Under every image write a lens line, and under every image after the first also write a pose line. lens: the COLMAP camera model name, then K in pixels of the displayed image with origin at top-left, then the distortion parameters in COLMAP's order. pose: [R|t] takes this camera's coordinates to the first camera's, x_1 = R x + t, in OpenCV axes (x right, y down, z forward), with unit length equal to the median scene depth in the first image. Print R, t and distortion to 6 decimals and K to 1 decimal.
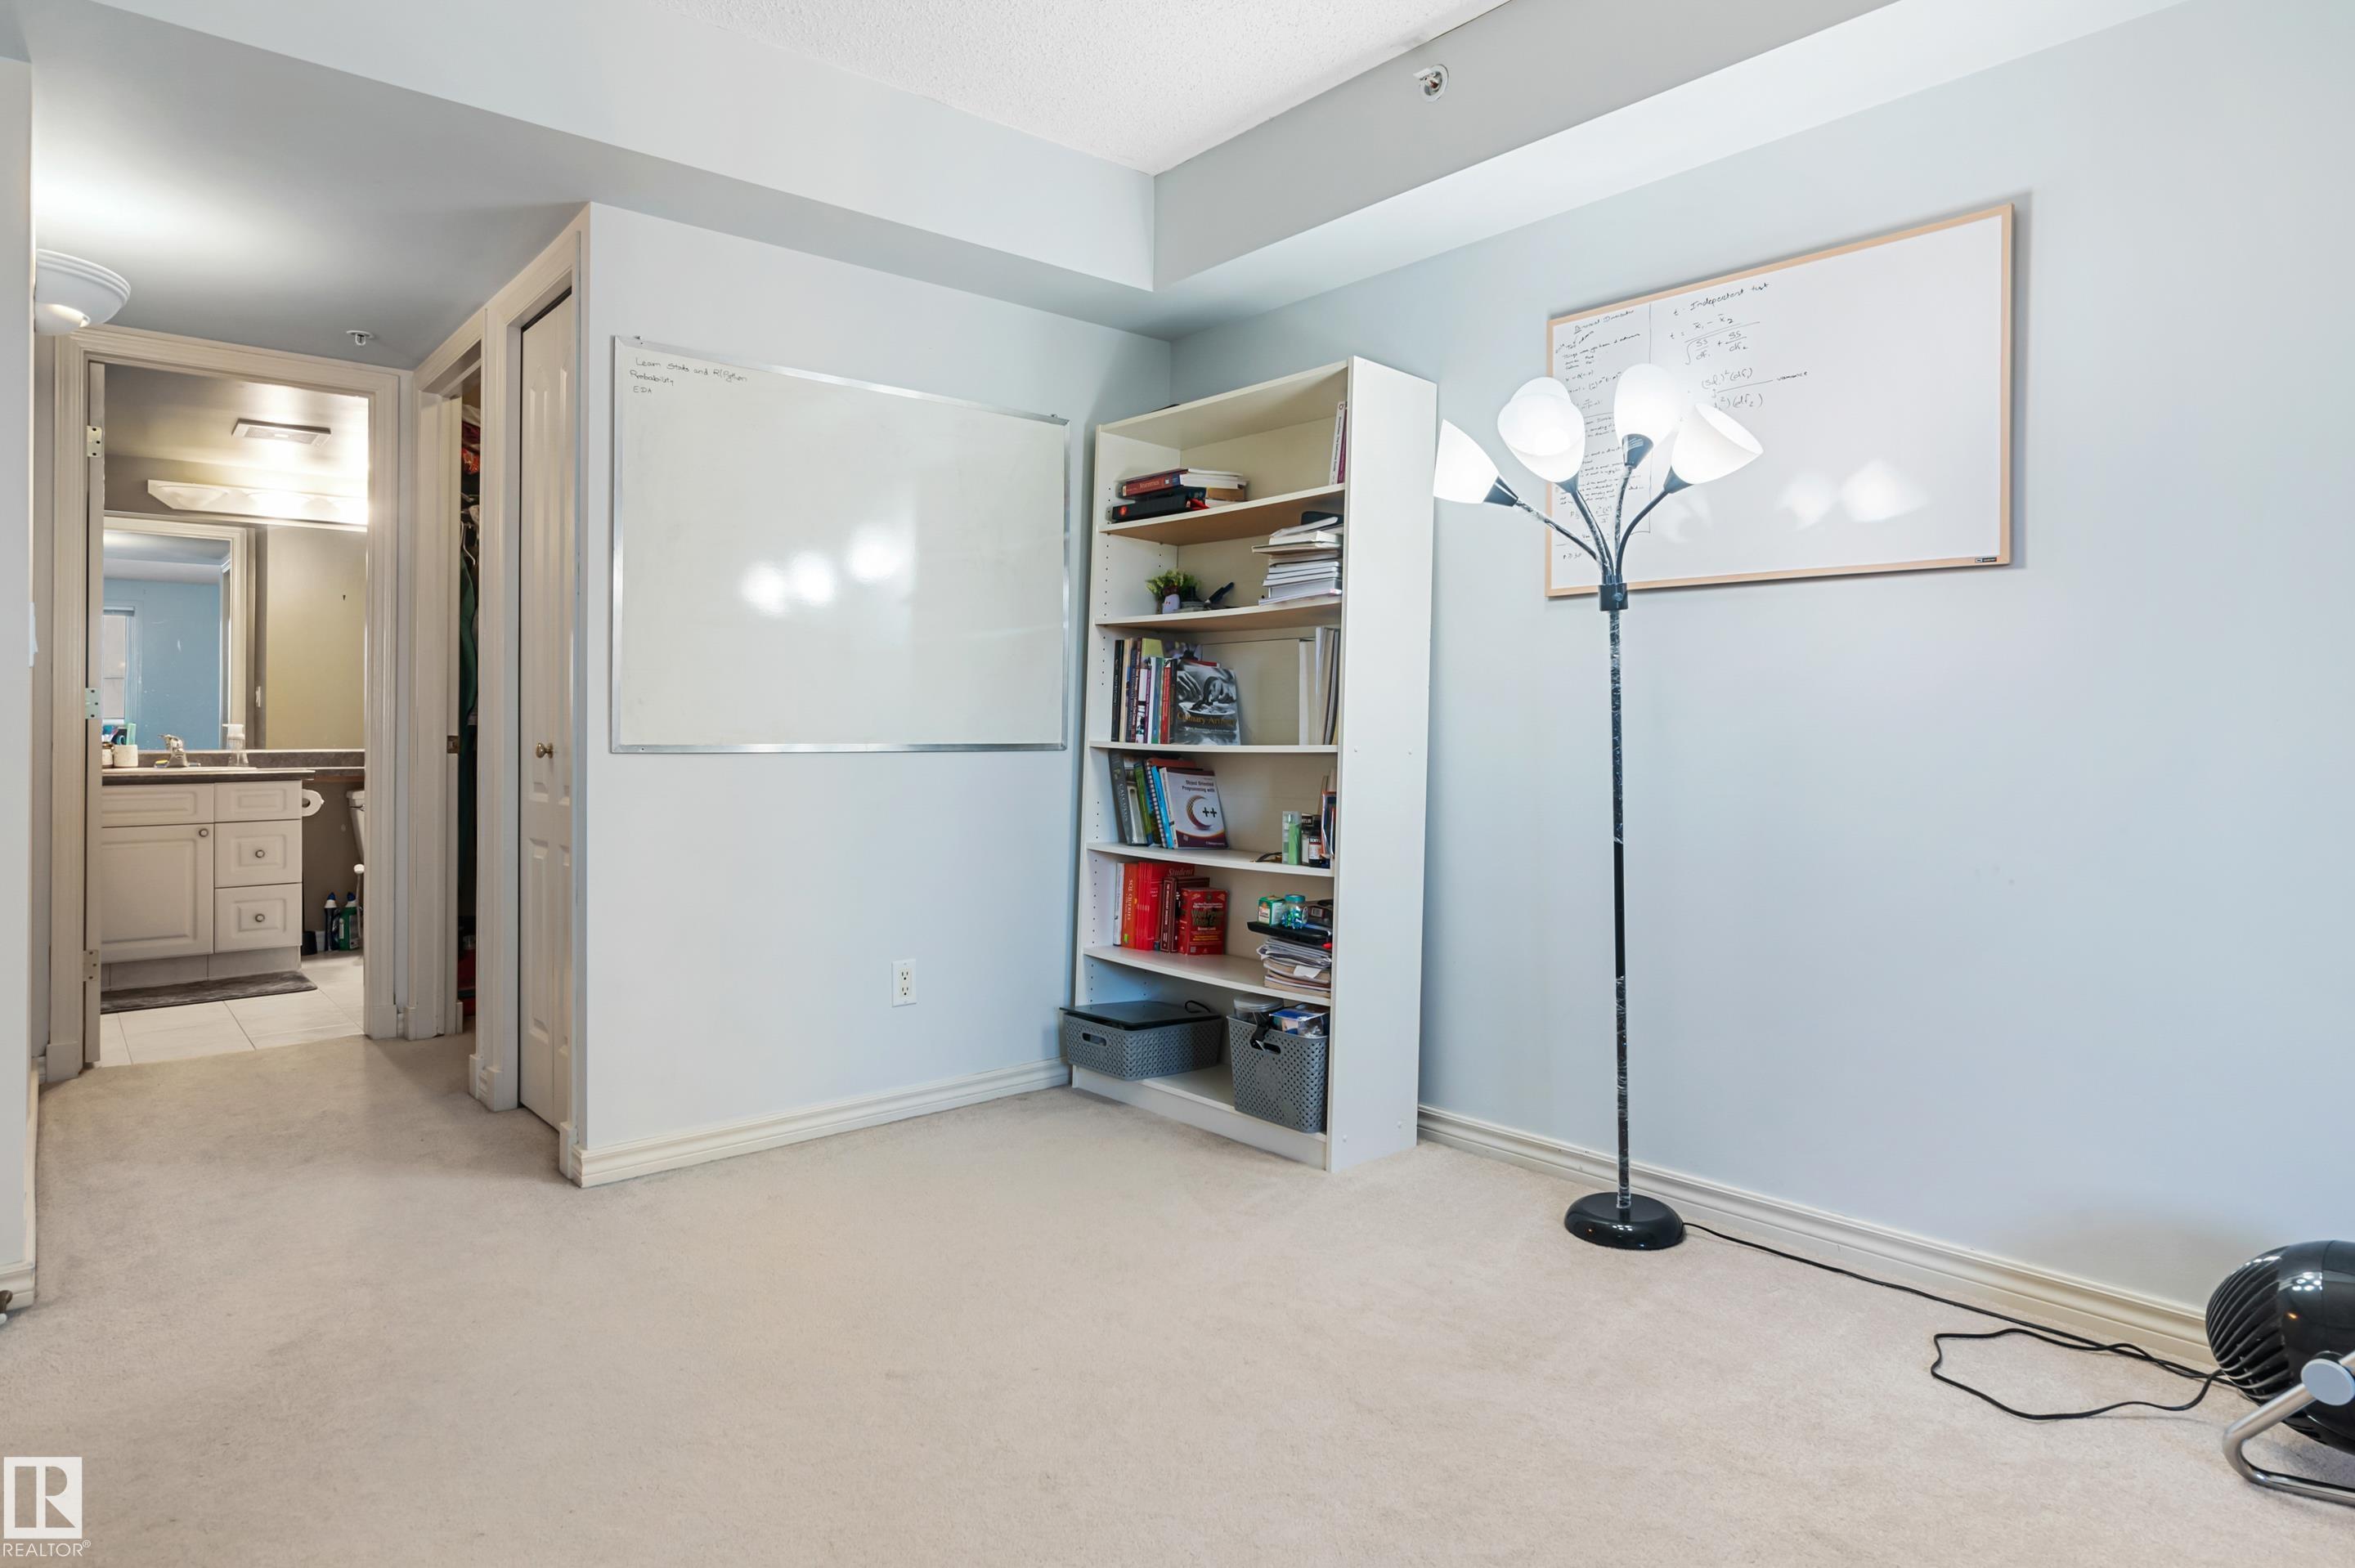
lens RADIAL K [[1321.2, 0, 1155.4], [0, 1321.2, 734.0], [0, 0, 1]] dist [-0.011623, 0.006099]
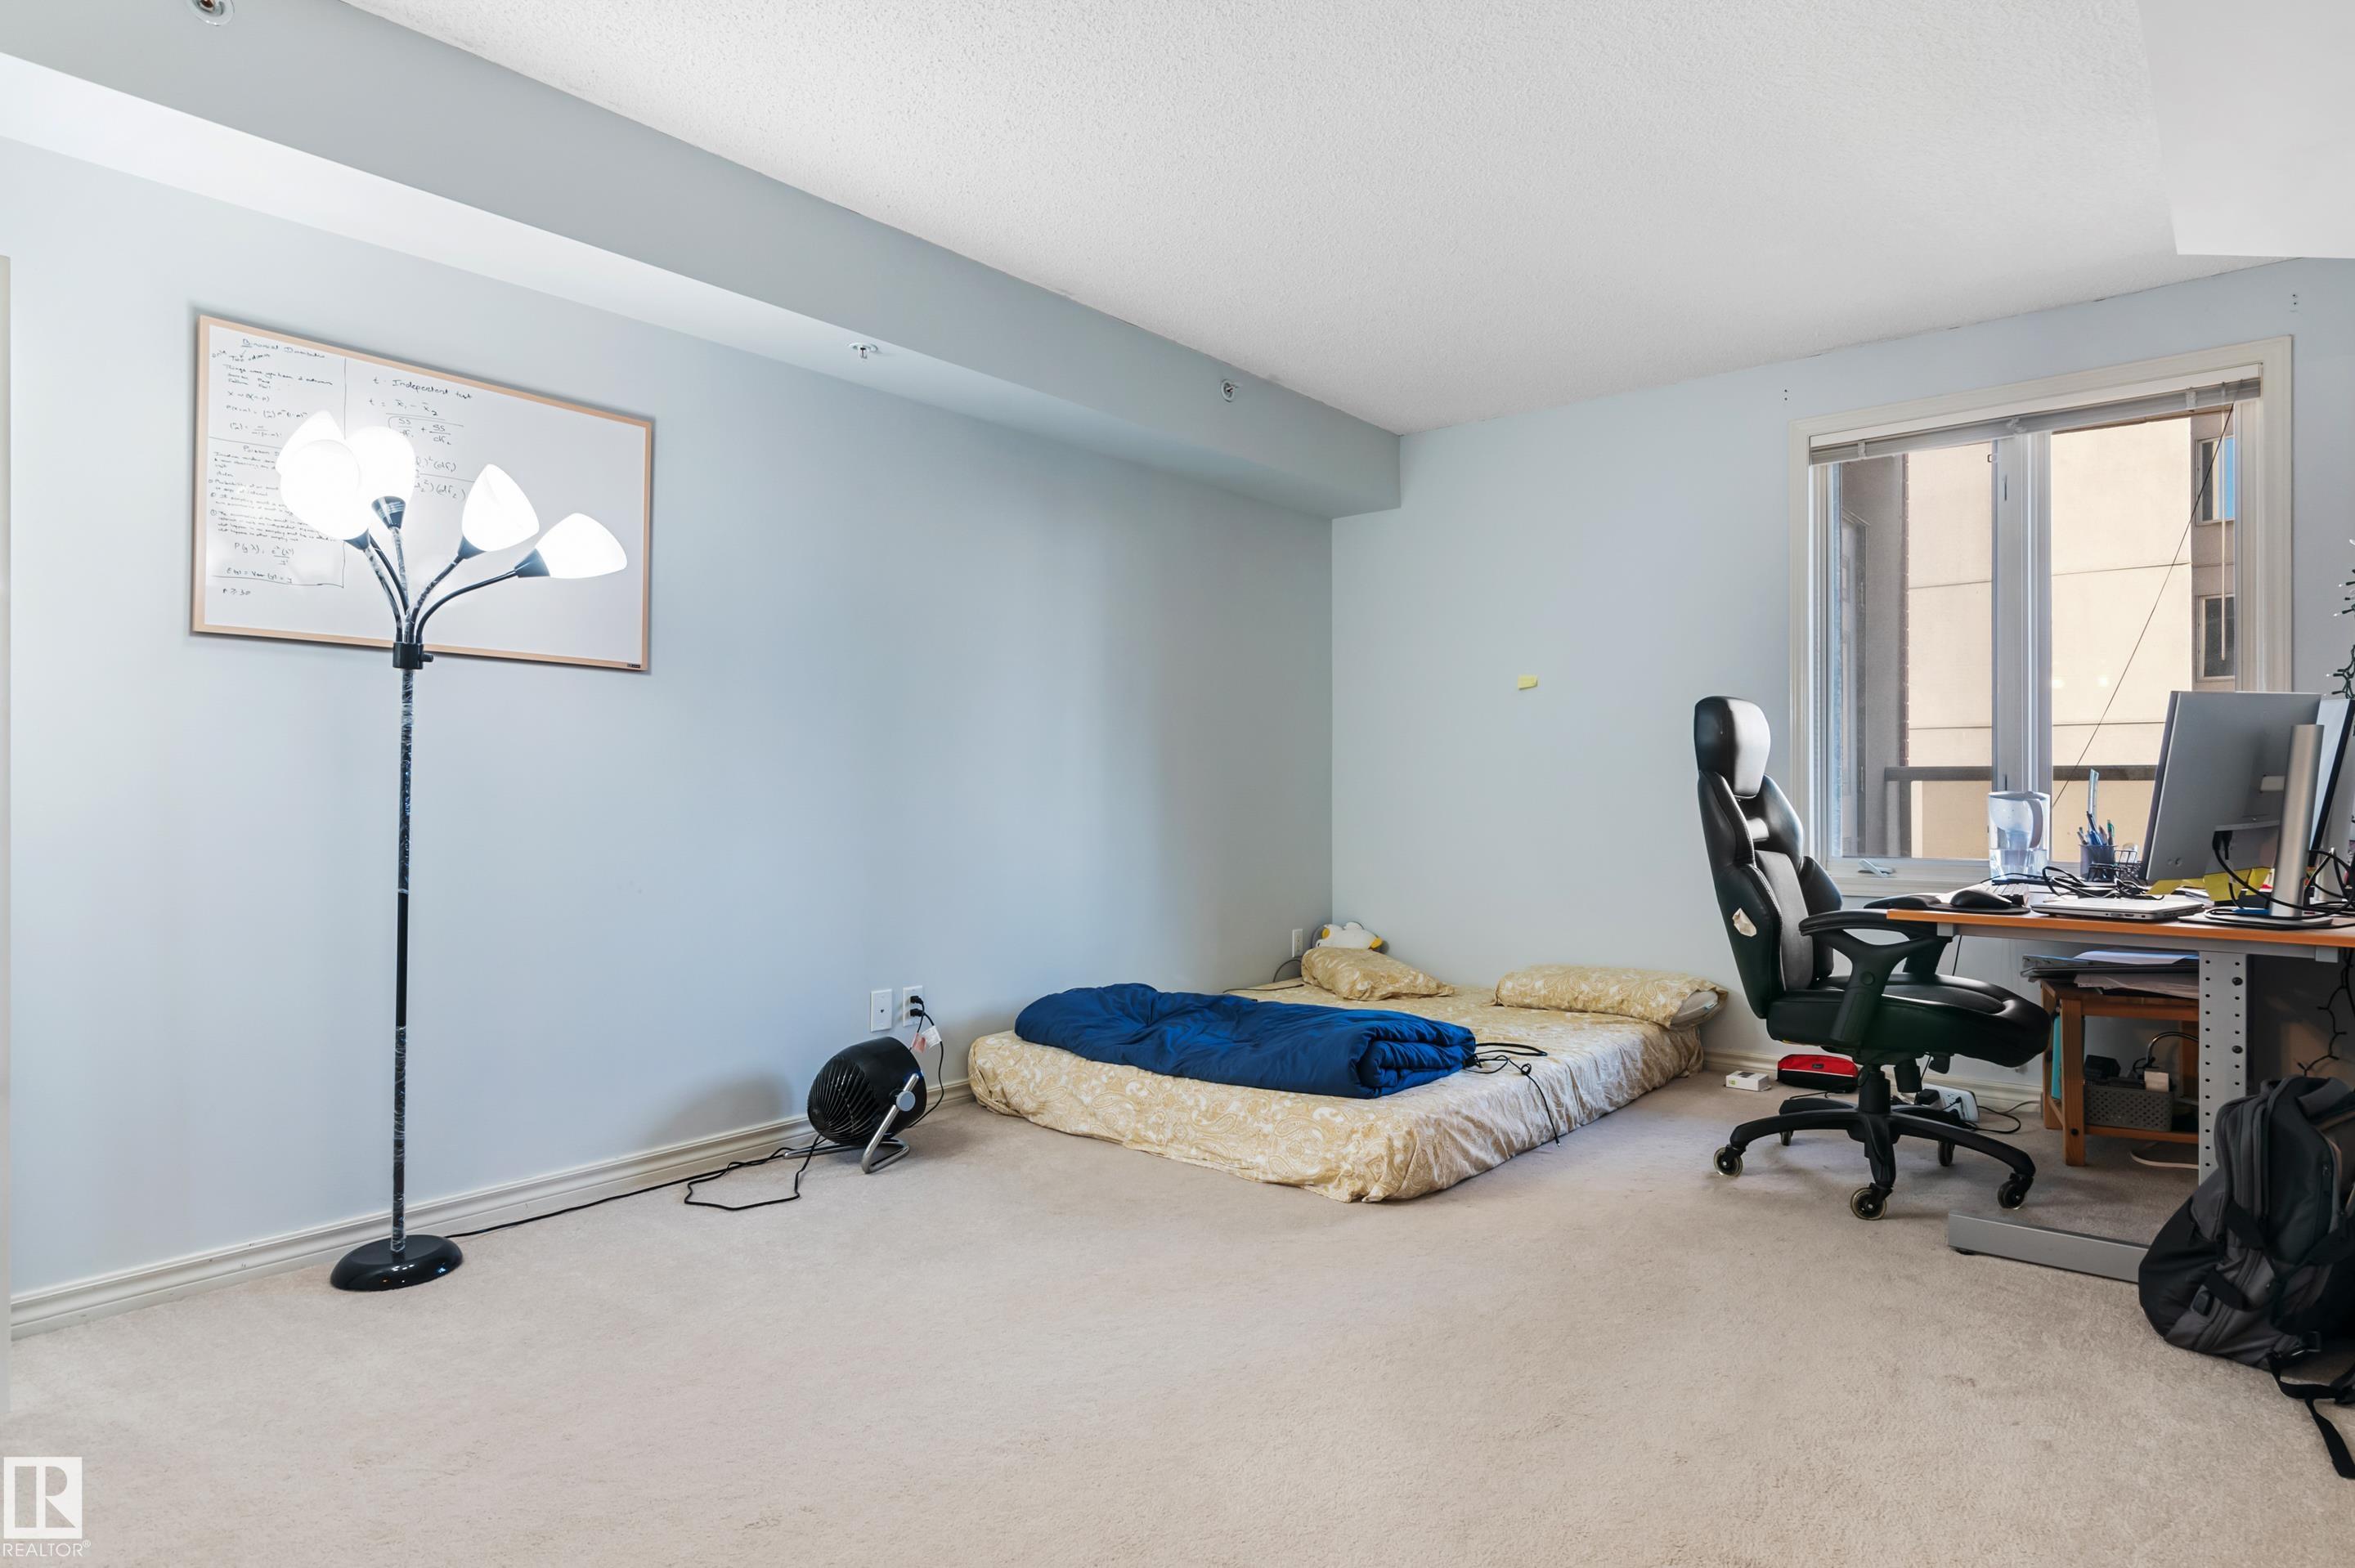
lens RADIAL K [[1321.2, 0, 1186.3], [0, 1321.2, 799.2], [0, 0, 1]] dist [-0.011623, 0.006099]
pose [[-0.175474, -0.009288, 0.984440, -0.765121], [0.002013, 0.999950, 0.009793, -0.001045], [-0.984482, 0.003700, -0.175446, 0.581939]]
